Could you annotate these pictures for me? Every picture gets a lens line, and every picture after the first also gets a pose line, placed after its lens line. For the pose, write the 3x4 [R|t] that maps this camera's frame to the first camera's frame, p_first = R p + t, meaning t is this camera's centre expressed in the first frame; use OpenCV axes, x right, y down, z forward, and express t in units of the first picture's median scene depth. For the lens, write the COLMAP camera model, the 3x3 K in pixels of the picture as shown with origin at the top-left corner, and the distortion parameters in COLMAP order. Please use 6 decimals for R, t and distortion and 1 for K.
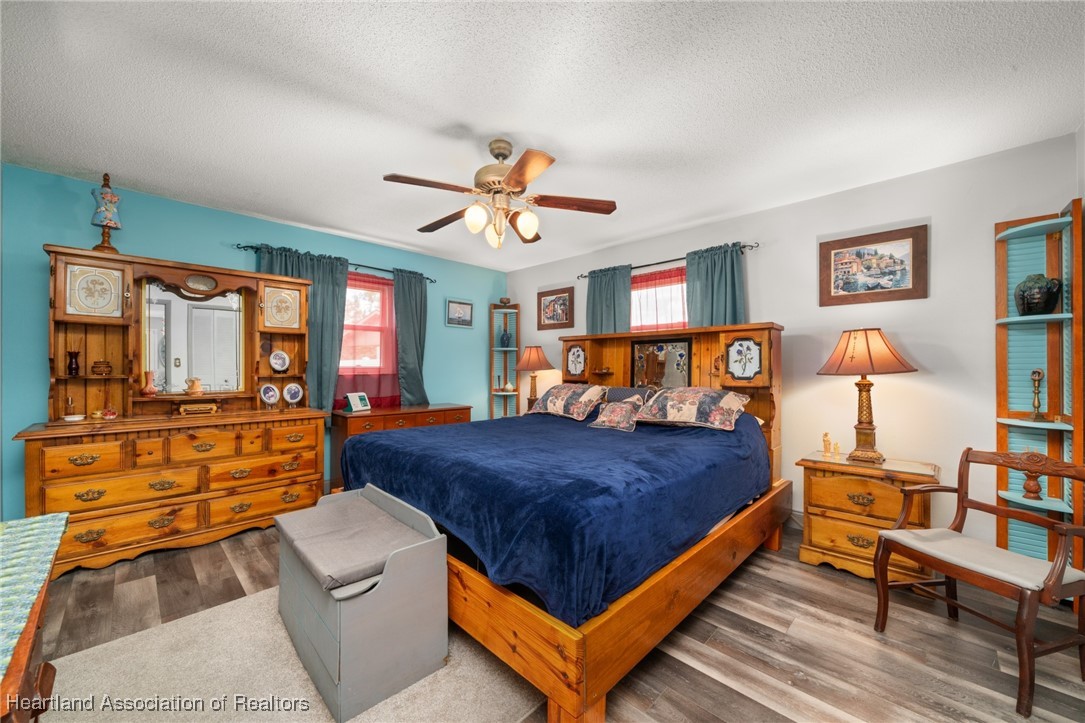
lens RADIAL K [[402.3, 0, 541.2], [0, 402.3, 366.8], [0, 0, 1]] dist [-0.006209, 0.000051]
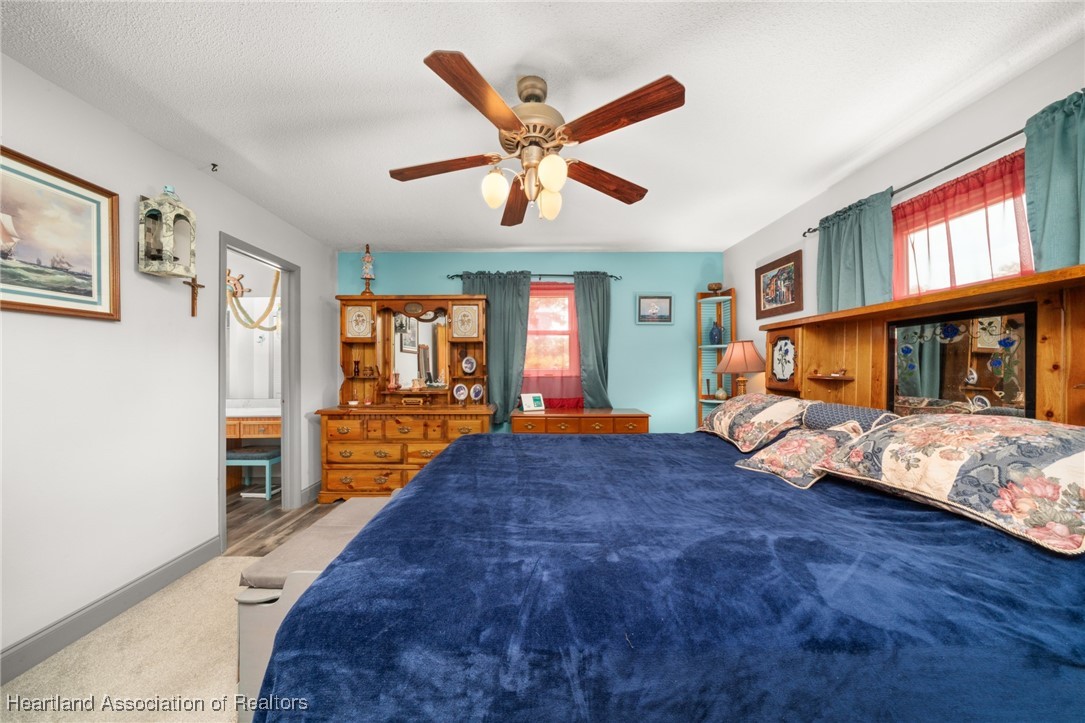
lens RADIAL K [[369.5, 0, 539.2], [0, 369.5, 365.9], [0, 0, 1]] dist [-0.007930, 0.000136]
pose [[0.712790, -0.009597, -0.701311, 0.254193], [0.006102, 0.999953, -0.007482, -0.002028], [0.701351, 0.001053, 0.712816, 0.316360]]
